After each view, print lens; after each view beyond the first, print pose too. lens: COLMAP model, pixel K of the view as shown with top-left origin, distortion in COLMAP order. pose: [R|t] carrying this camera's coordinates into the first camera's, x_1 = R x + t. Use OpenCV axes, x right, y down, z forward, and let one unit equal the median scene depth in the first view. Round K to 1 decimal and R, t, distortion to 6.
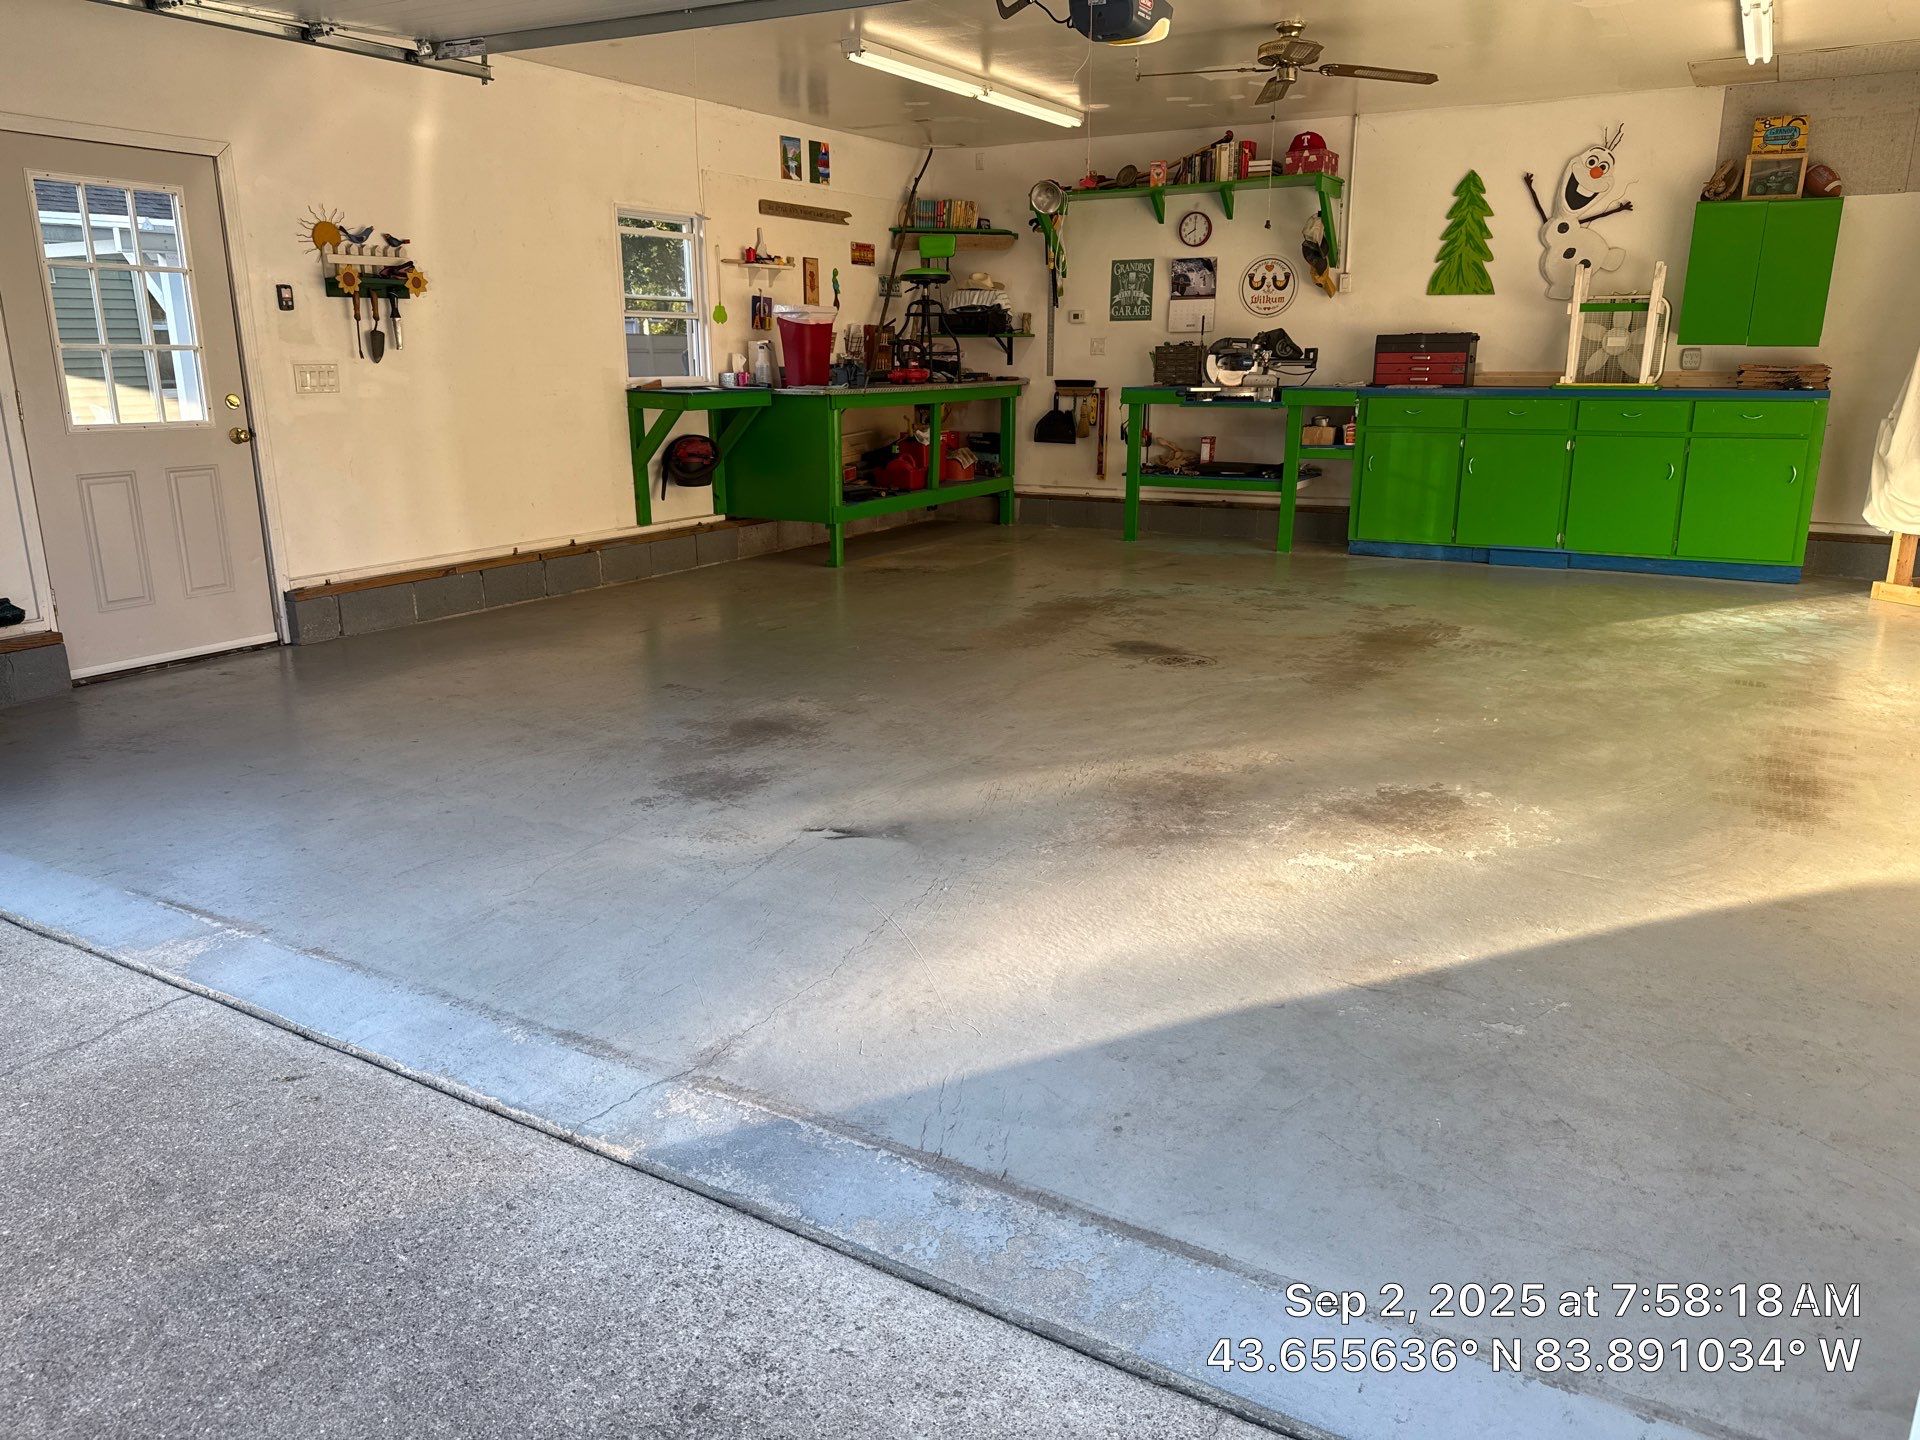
lens RADIAL K [[1373.5, 0, 957.1], [0, 1373.5, 735.6], [0, 0, 1]] dist [0.006889, -0.016431]
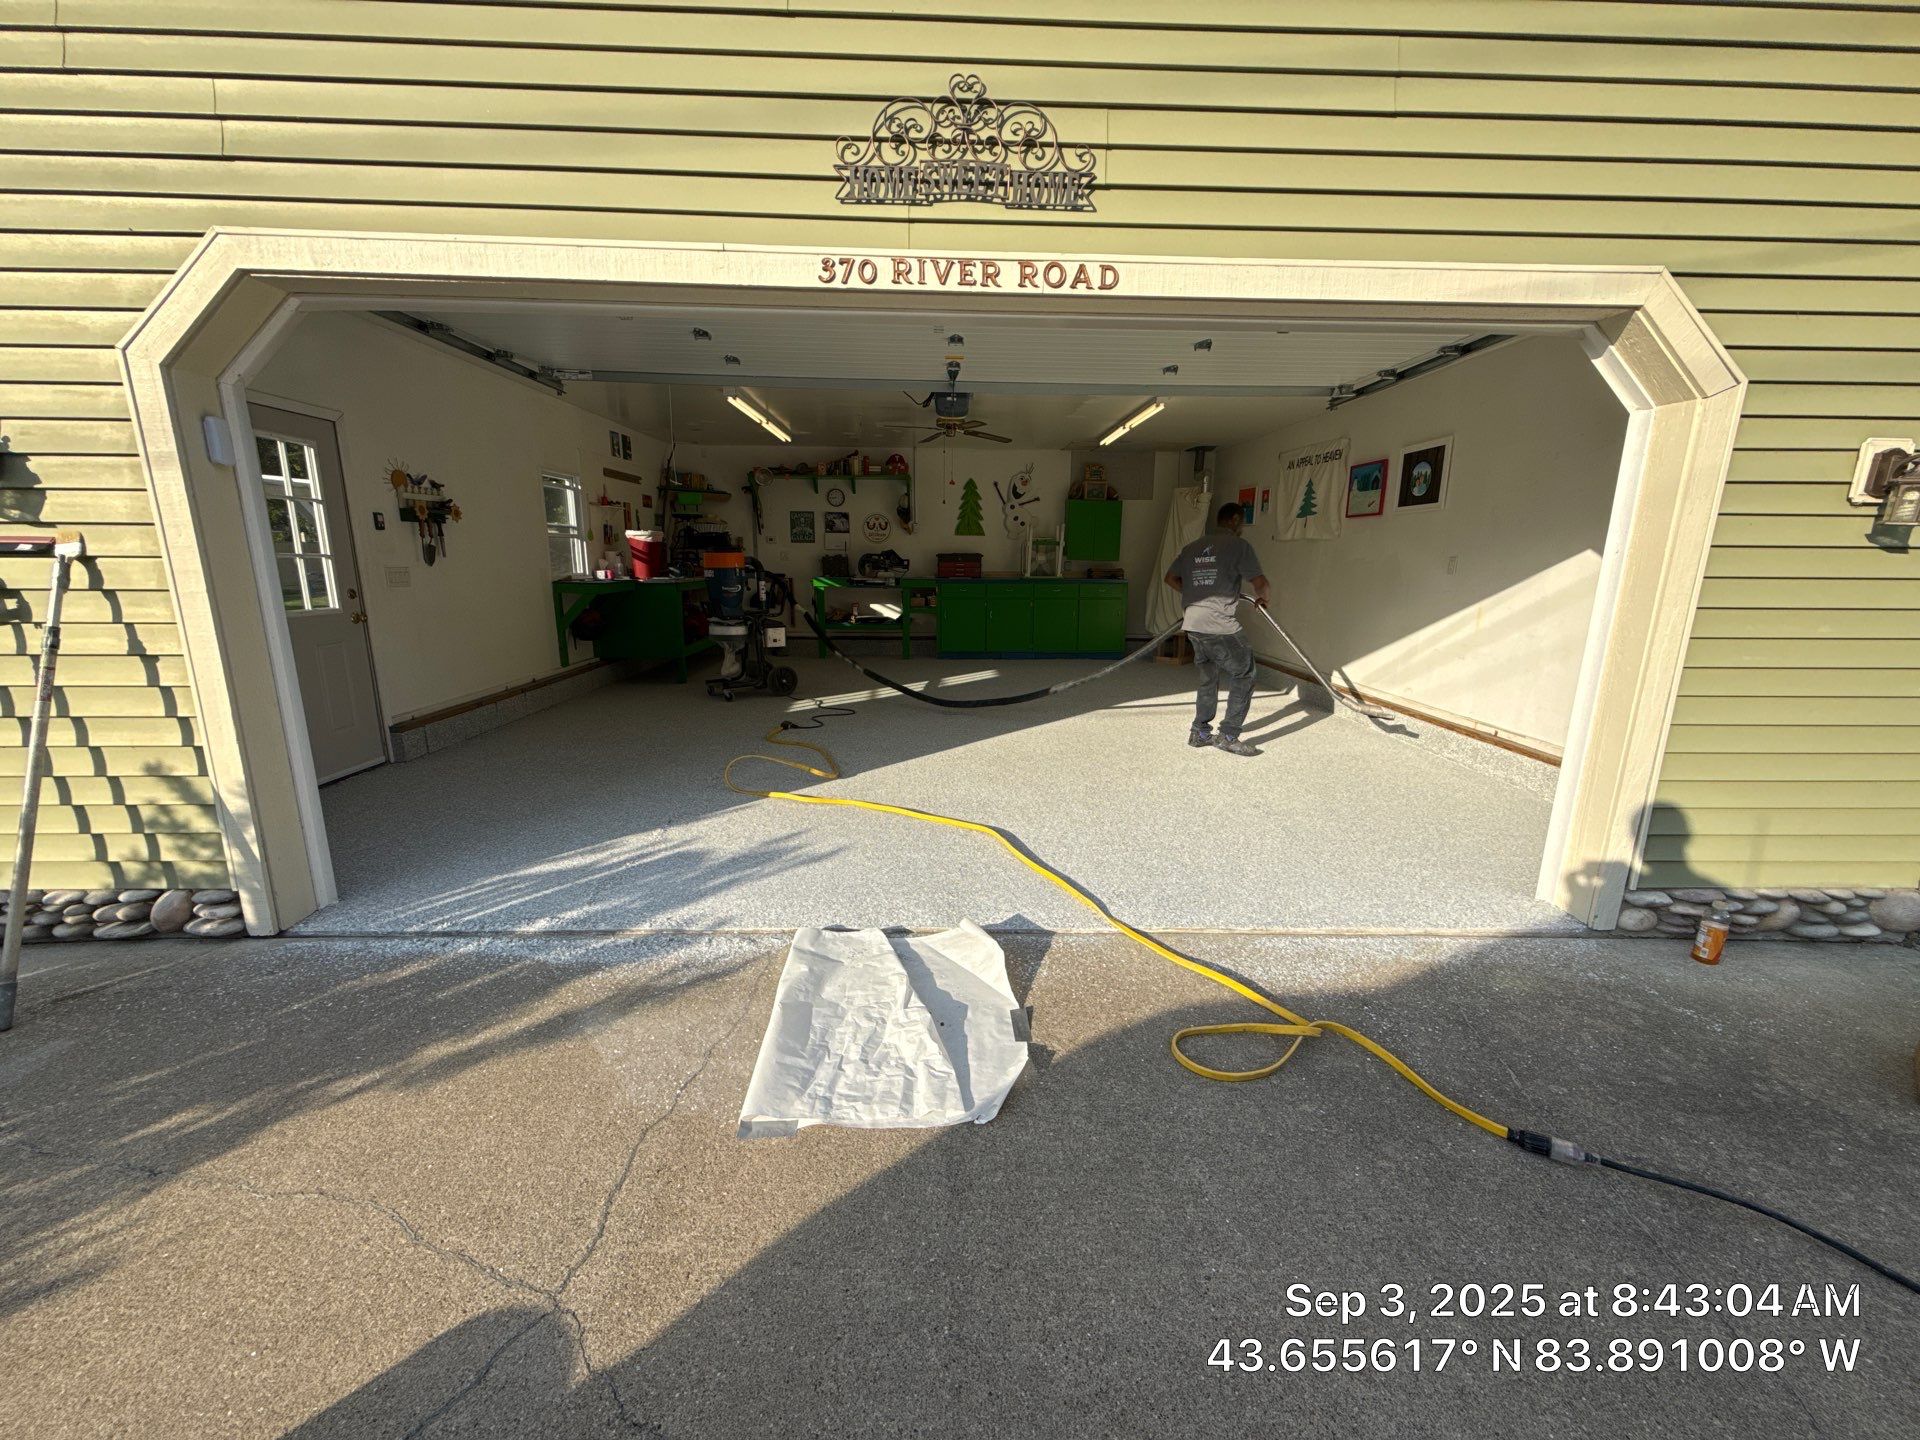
lens RADIAL K [[754.2, 0, 966.1], [0, 754.2, 724.7], [0, 0, 1]] dist [0.001496, -0.000495]
pose [[0.850271, -0.102948, 0.516179, -0.271698], [0.128330, 0.991638, -0.013615, -0.013583], [-0.510462, 0.077818, 0.856372, 0.022132]]
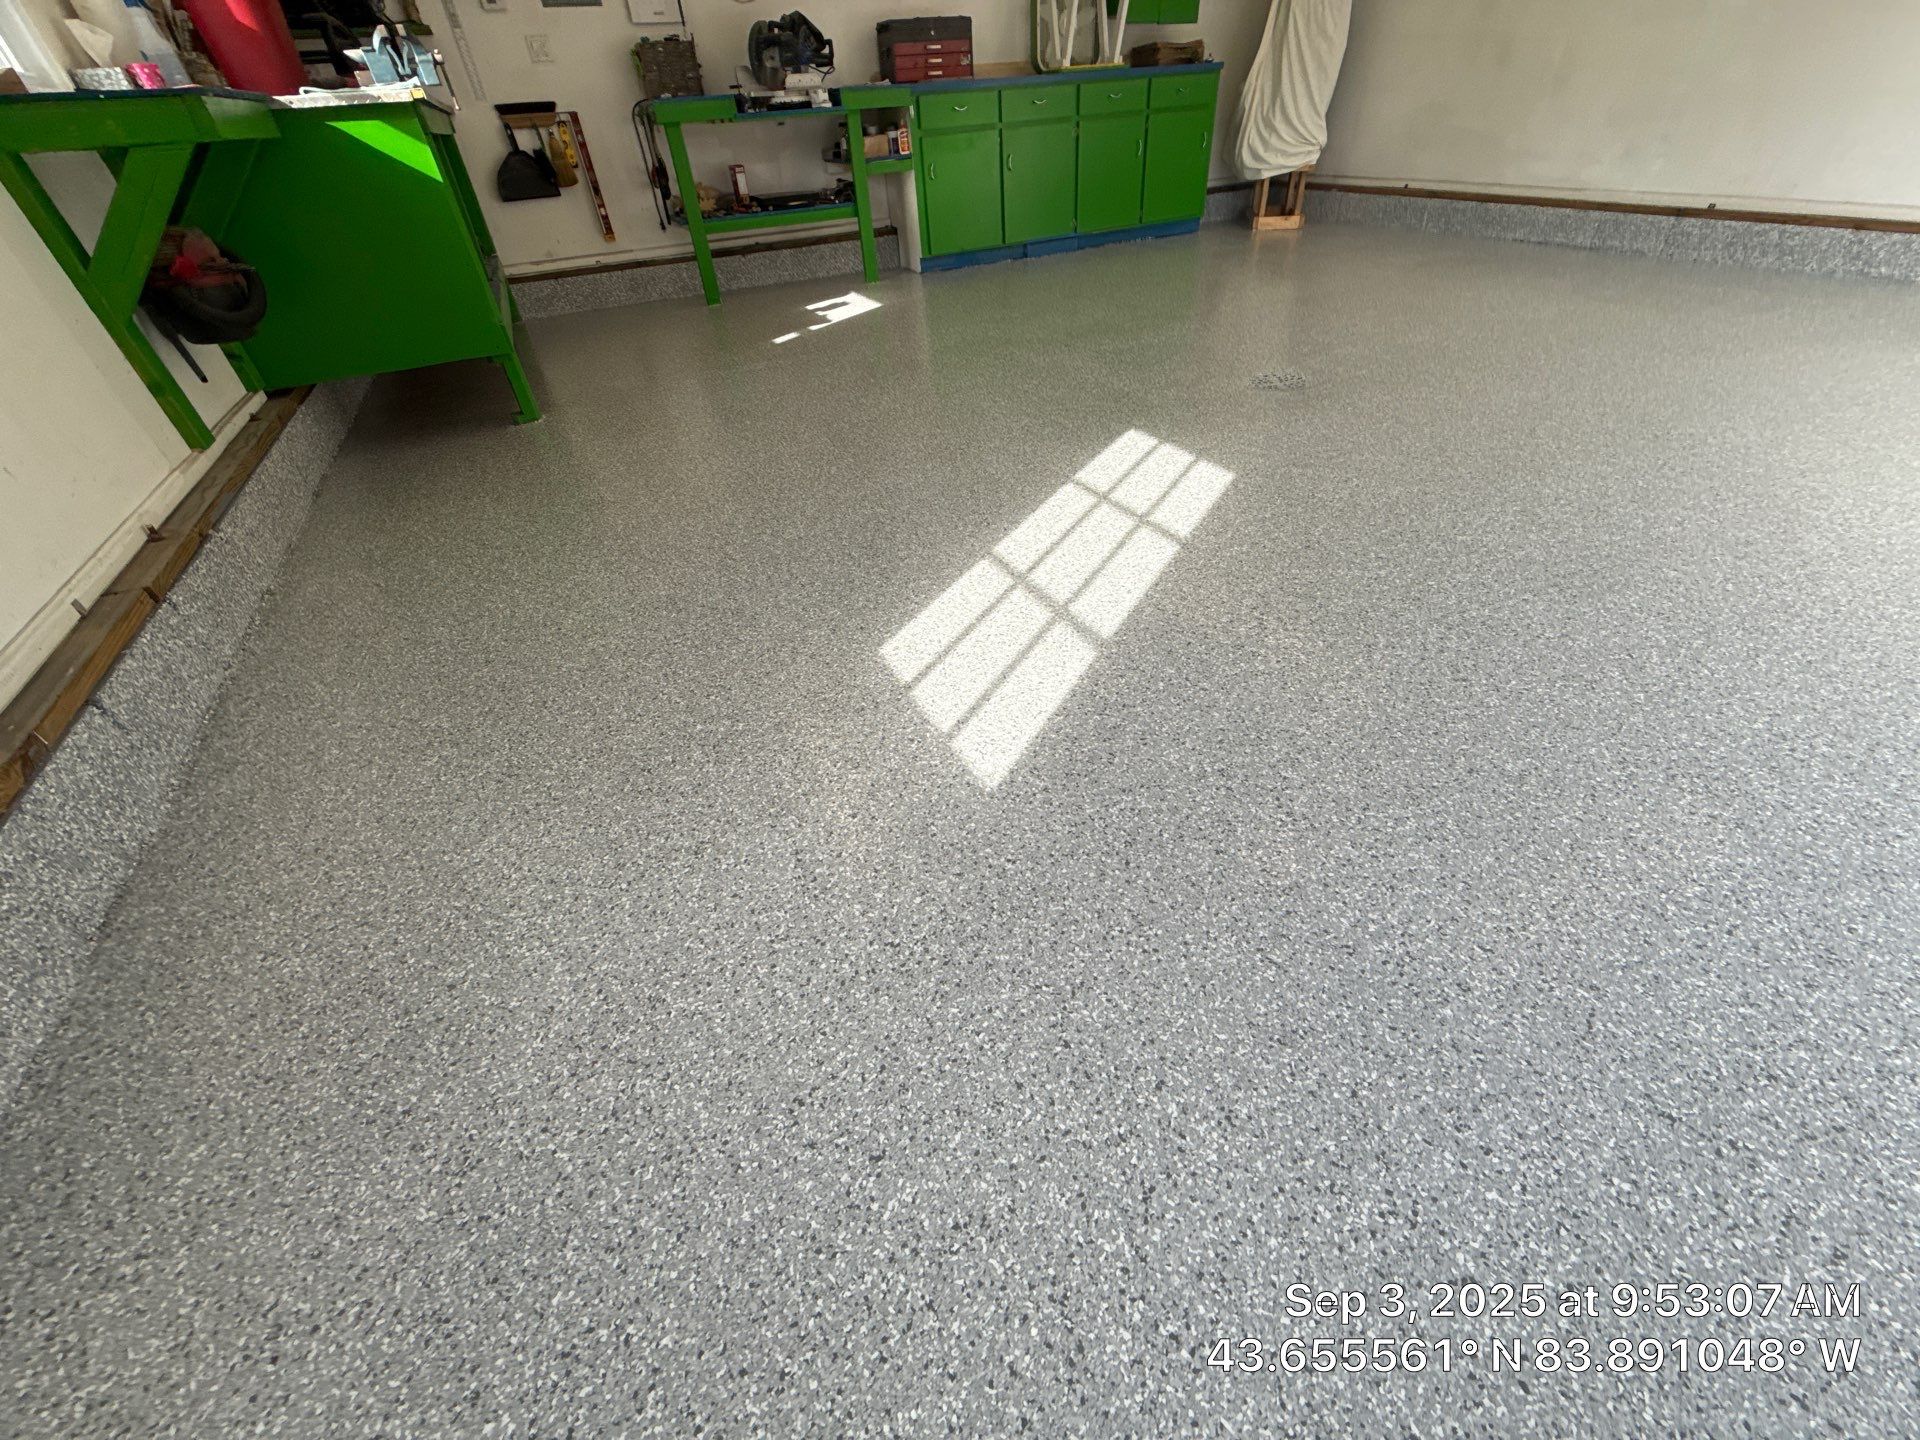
lens RADIAL K [[754.2, 0, 962.7], [0, 754.2, 716.7], [0, 0, 1]] dist [0.001496, -0.000495]
pose [[0.559626, -0.543820, 0.625362, -0.277378], [0.272542, 0.833384, 0.480824, -0.118701], [-0.782649, -0.098644, 0.614597, 0.570208]]
